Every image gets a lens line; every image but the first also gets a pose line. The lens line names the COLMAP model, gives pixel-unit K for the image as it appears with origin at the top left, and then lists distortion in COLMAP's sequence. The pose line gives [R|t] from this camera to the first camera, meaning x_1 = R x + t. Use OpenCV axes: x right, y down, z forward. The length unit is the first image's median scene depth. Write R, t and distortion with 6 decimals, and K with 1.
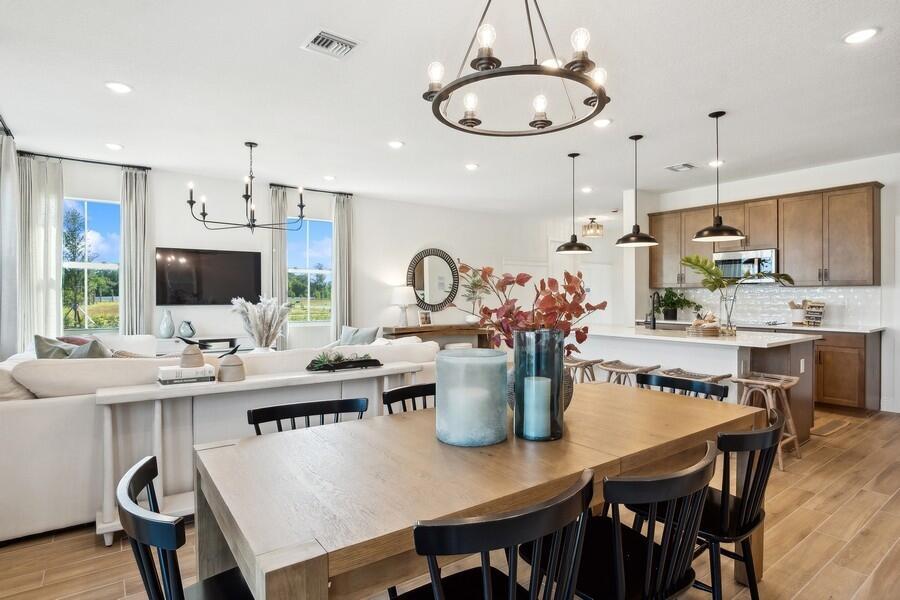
lens RADIAL K [[479.1, 0, 448.9], [0, 479.1, 294.8], [0, 0, 1]] dist [-0.021908, 0.001061]
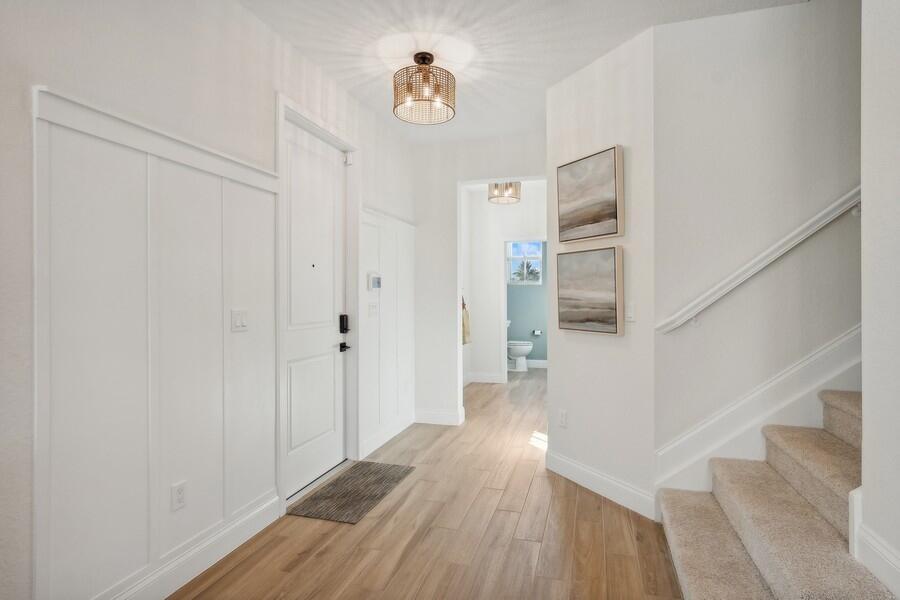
lens RADIAL K [[473.3, 0, 448.2], [0, 473.3, 292.4], [0, 0, 1]] dist [-0.012008, 0.001308]
pose [[0.800306, 0.003607, 0.599581, 0.242890], [-0.000349, 0.999985, -0.005550, 0.000594], [-0.599592, 0.004233, 0.800295, 1.445532]]
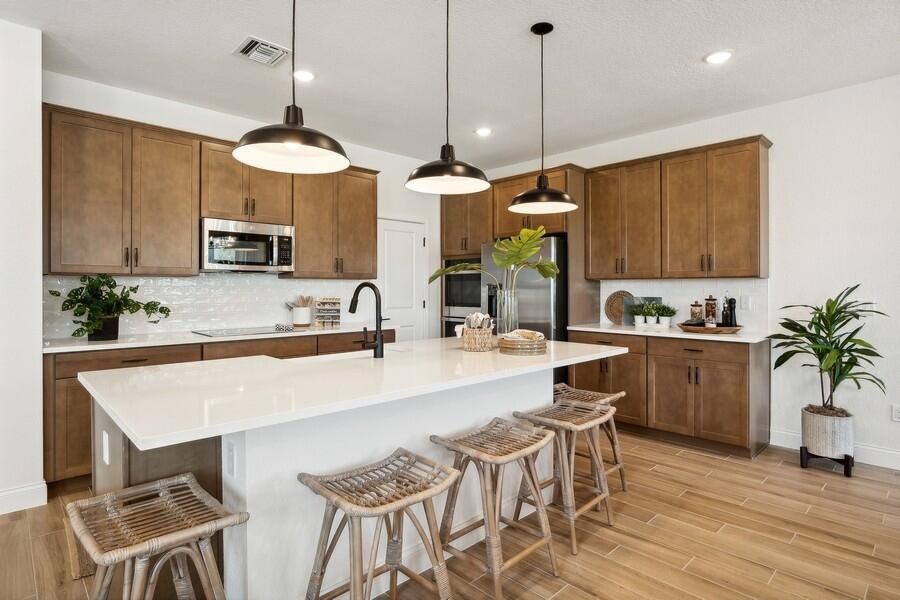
lens RADIAL K [[470.7, 0, 441.9], [0, 470.7, 288.6], [0, 0, 1]] dist [-0.020958, 0.000025]
pose [[-0.119908, 0.002500, 0.992782, -0.068216], [-0.000193, 0.999997, -0.002541, 0.001627], [-0.992785, -0.000496, -0.119907, 0.993883]]
